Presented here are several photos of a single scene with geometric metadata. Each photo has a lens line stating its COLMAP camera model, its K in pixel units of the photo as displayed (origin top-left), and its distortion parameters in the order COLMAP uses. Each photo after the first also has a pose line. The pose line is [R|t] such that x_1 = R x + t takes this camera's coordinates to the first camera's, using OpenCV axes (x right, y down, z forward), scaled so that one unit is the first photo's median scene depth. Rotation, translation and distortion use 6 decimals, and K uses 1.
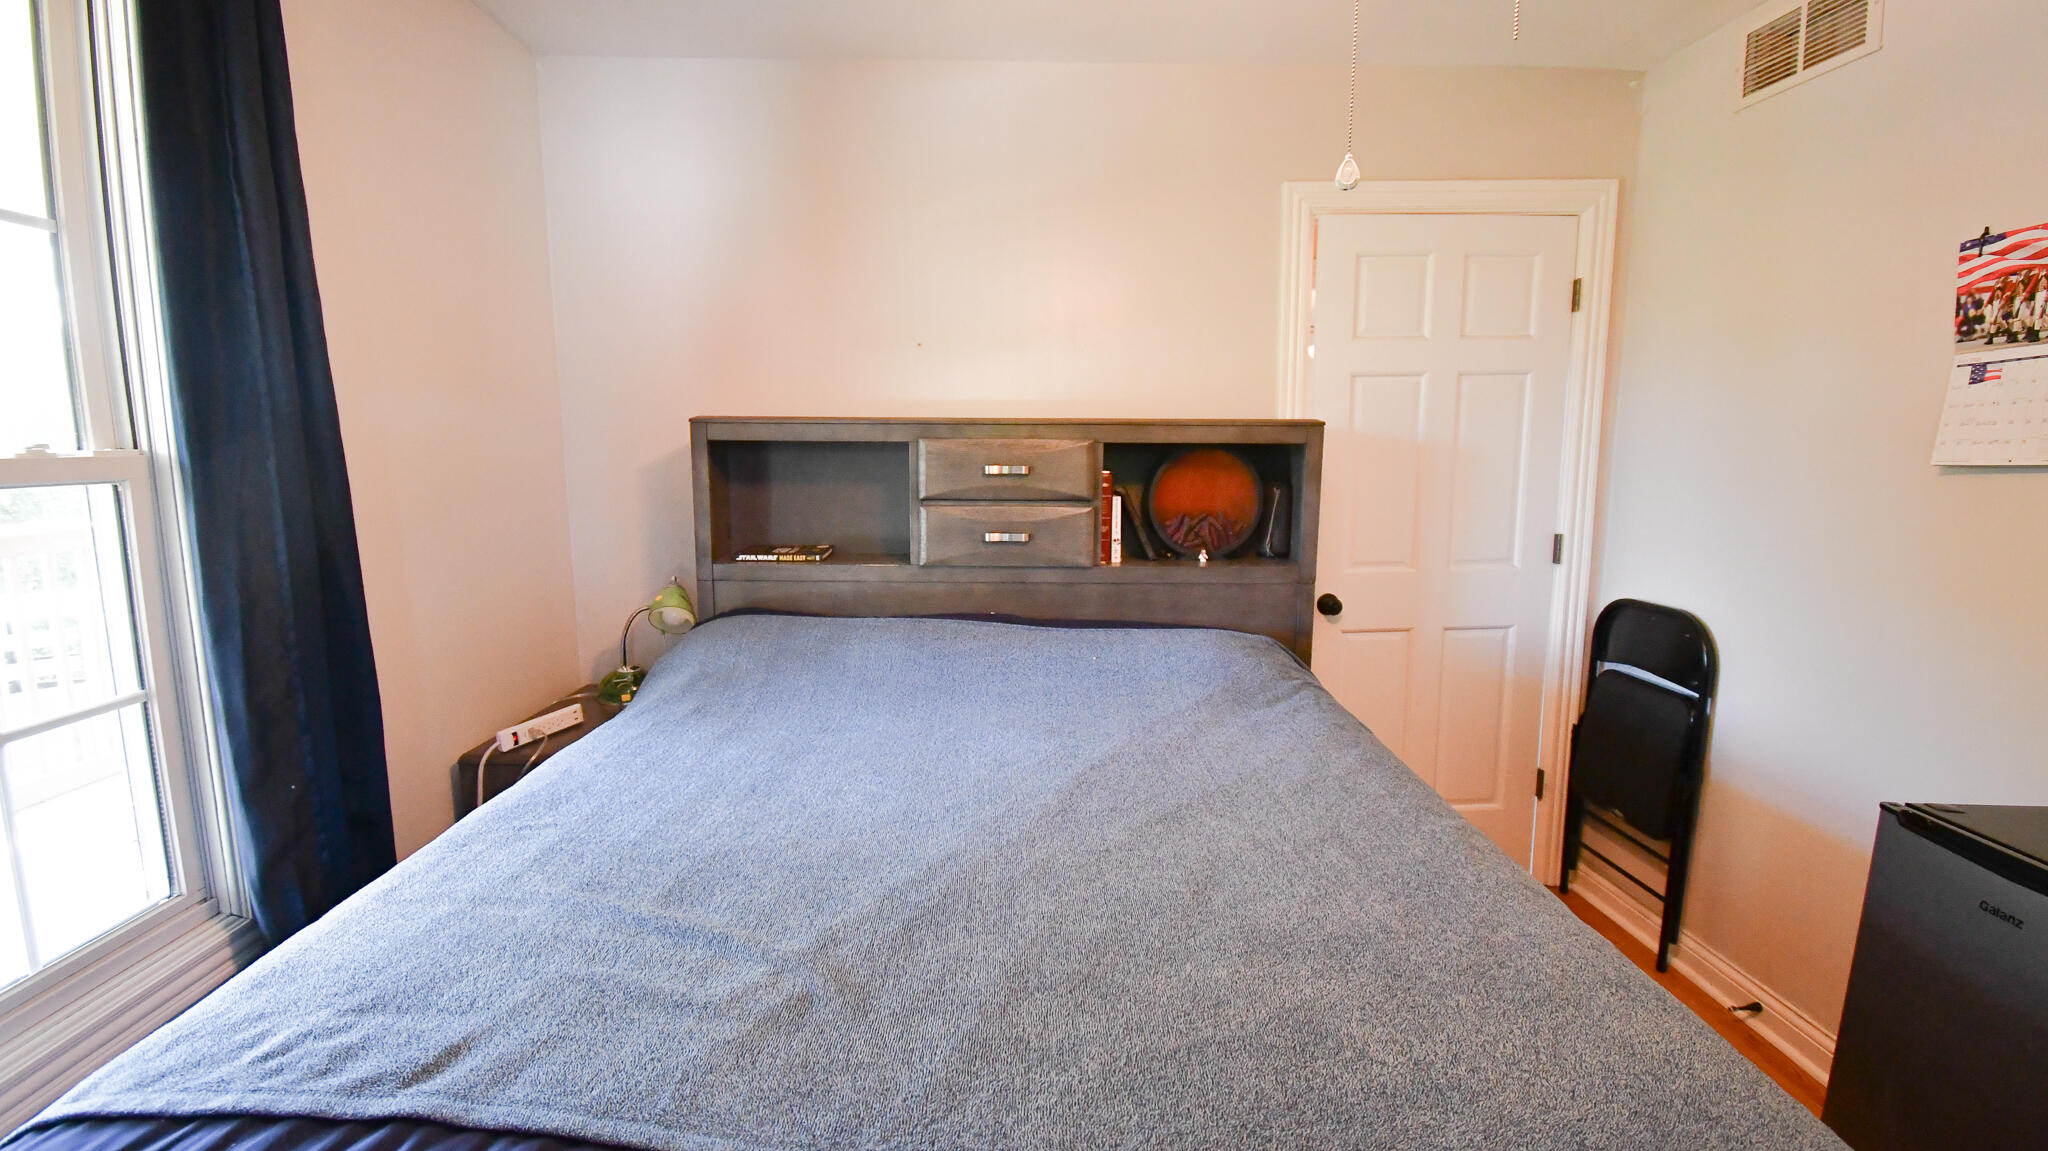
lens RADIAL K [[900.9, 0, 1025.9], [0, 900.9, 577.1], [0, 0, 1]] dist [0.016009, -0.022960]
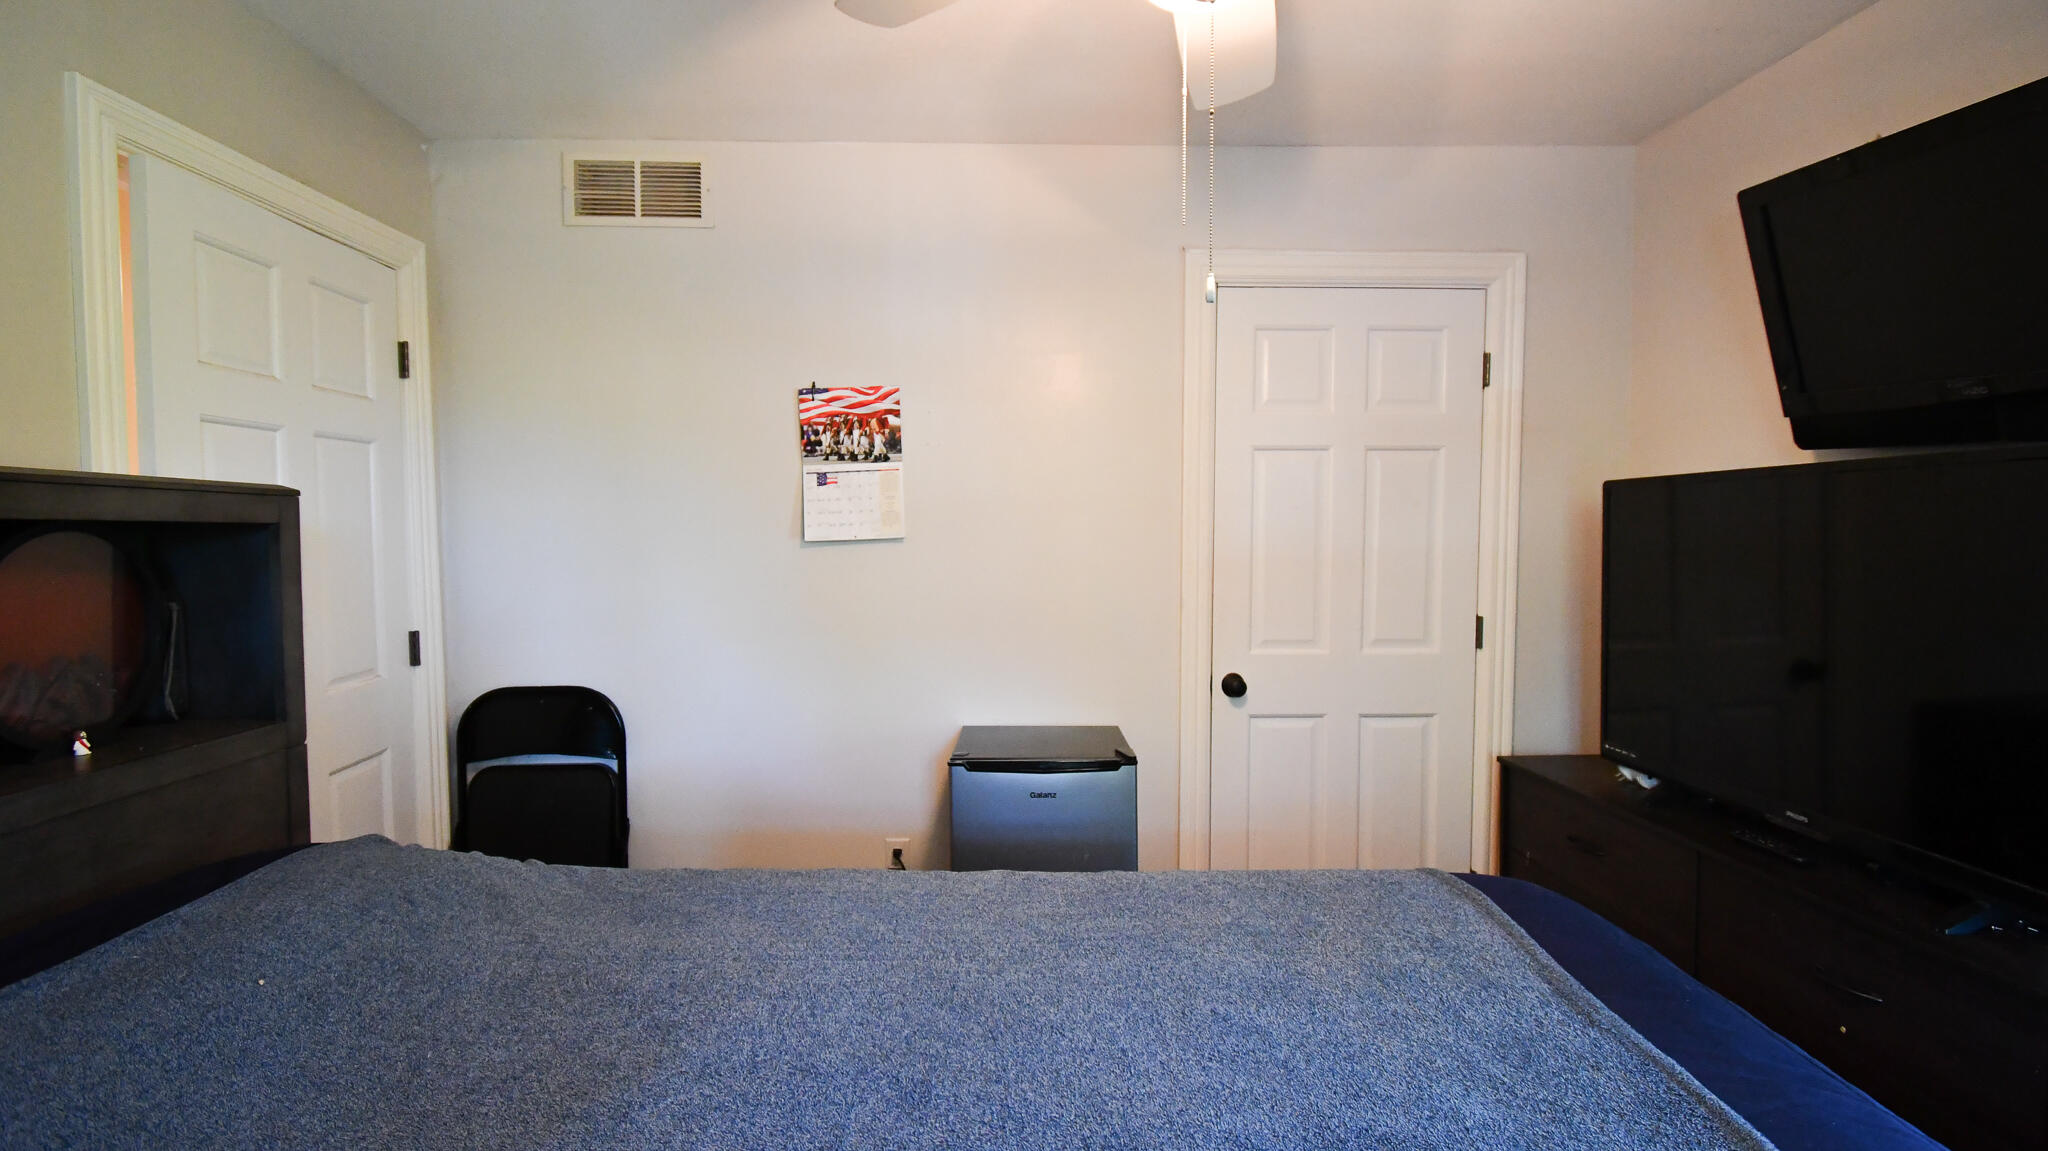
lens RADIAL K [[900.9, 0, 1021.8], [0, 900.9, 577.3], [0, 0, 1]] dist [0.016009, -0.022960]
pose [[-0.012444, -0.047807, 0.998779, -0.447973], [0.147579, 0.987830, 0.049122, -0.092227], [-0.988972, 0.148010, -0.005237, 0.702264]]
